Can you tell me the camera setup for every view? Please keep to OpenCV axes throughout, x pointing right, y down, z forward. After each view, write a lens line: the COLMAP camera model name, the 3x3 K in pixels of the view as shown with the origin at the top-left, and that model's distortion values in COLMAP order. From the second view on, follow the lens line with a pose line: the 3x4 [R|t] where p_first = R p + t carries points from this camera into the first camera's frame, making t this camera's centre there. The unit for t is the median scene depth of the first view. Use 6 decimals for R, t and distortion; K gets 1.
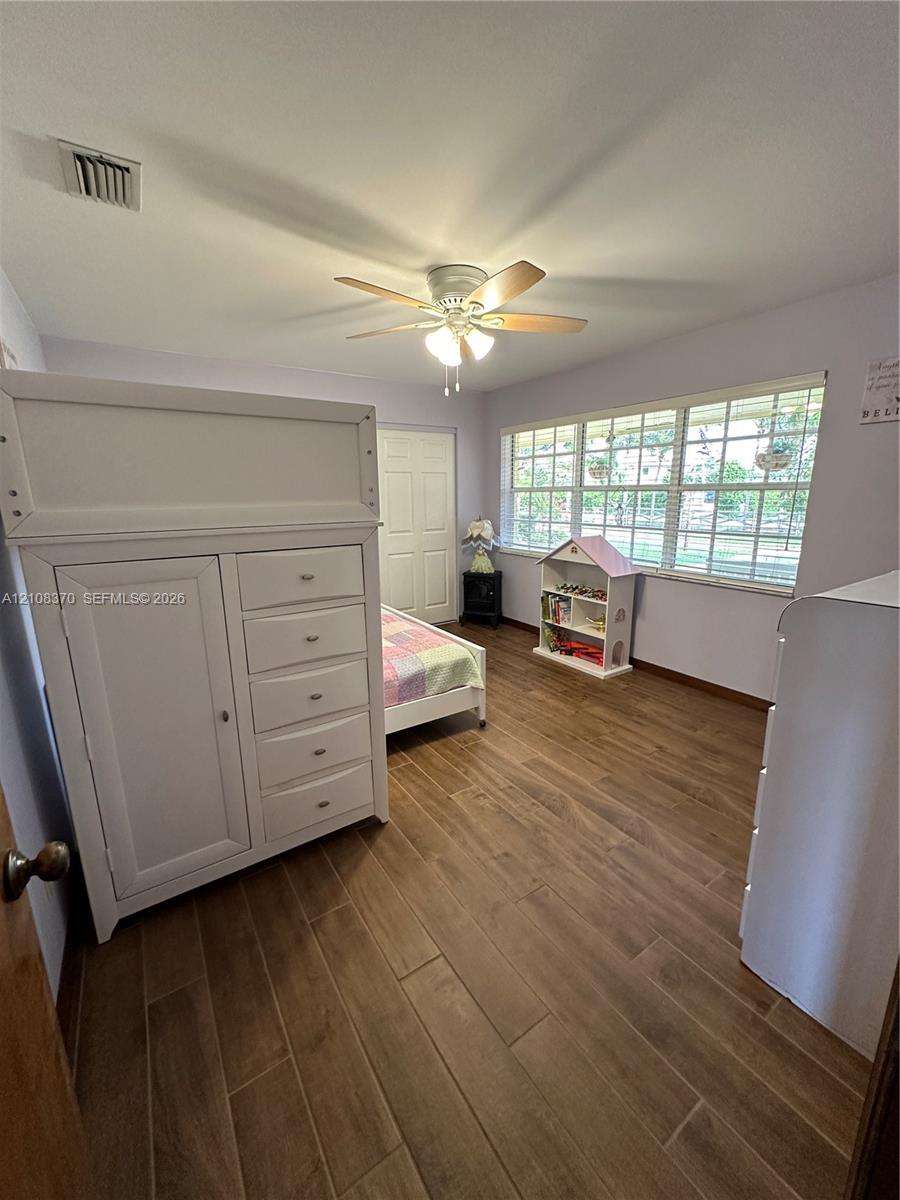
lens RADIAL K [[480.9, 0, 450.3], [0, 480.9, 603.8], [0, 0, 1]] dist [-0.004128, 0.001233]
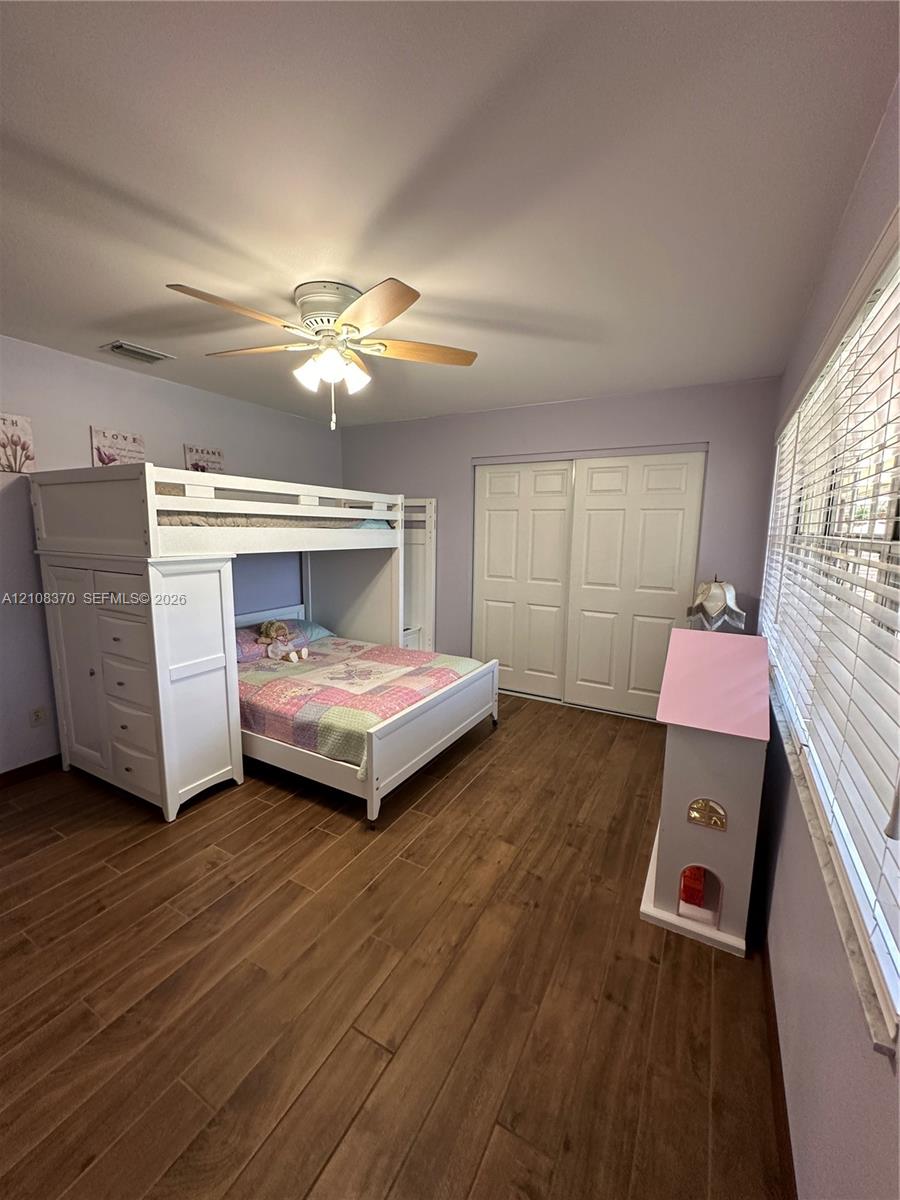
lens RADIAL K [[480.9, 0, 451.1], [0, 480.9, 600.3], [0, 0, 1]] dist [-0.004128, 0.001233]
pose [[0.455013, 0.146990, -0.878269, 0.684121], [-0.215819, 0.975081, 0.051381, -0.160338], [0.863936, 0.166168, 0.475398, 0.603496]]
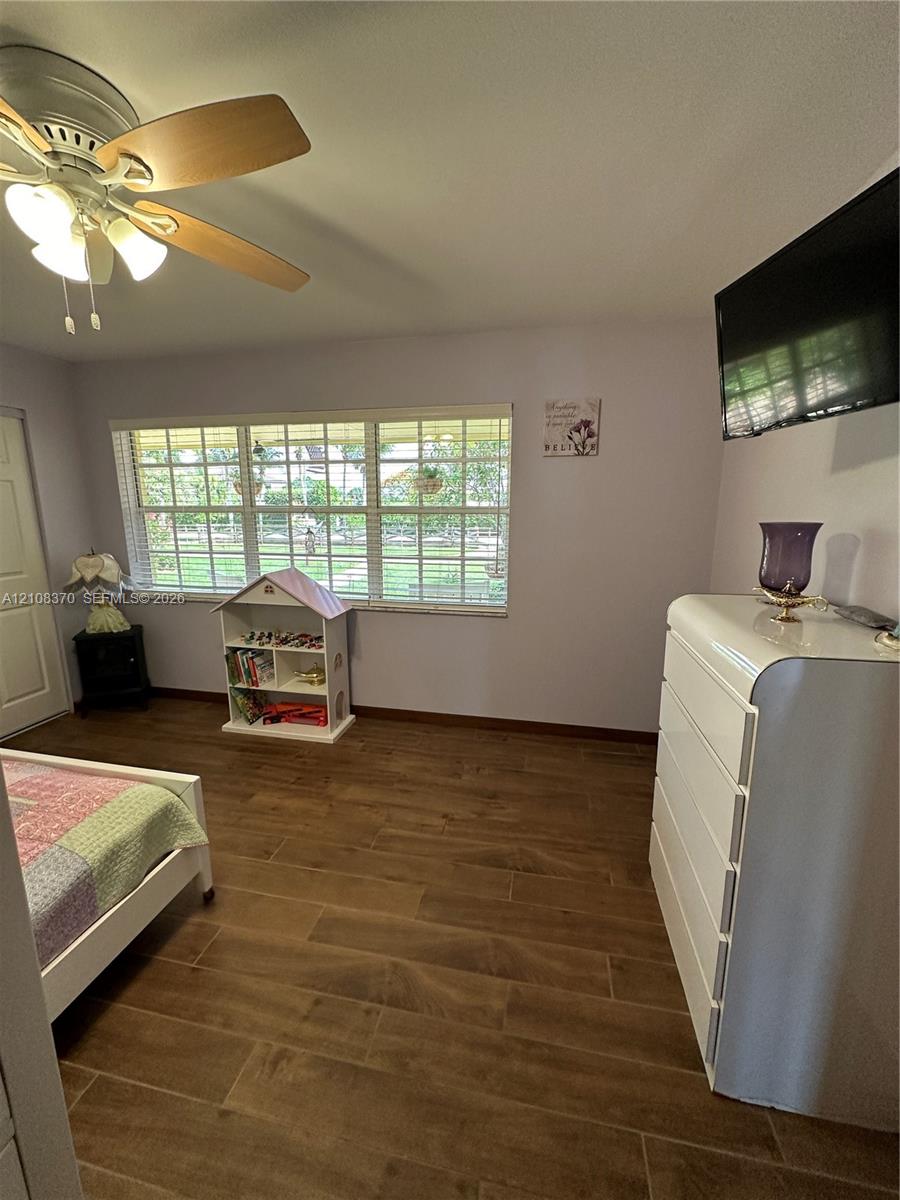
lens RADIAL K [[480.9, 0, 451.3], [0, 480.9, 601.6], [0, 0, 1]] dist [-0.004128, 0.001233]
pose [[0.710531, -0.125851, 0.692320, -0.079149], [0.150221, 0.988324, 0.025487, -0.078426], [-0.687444, 0.085892, 0.721141, 0.284140]]
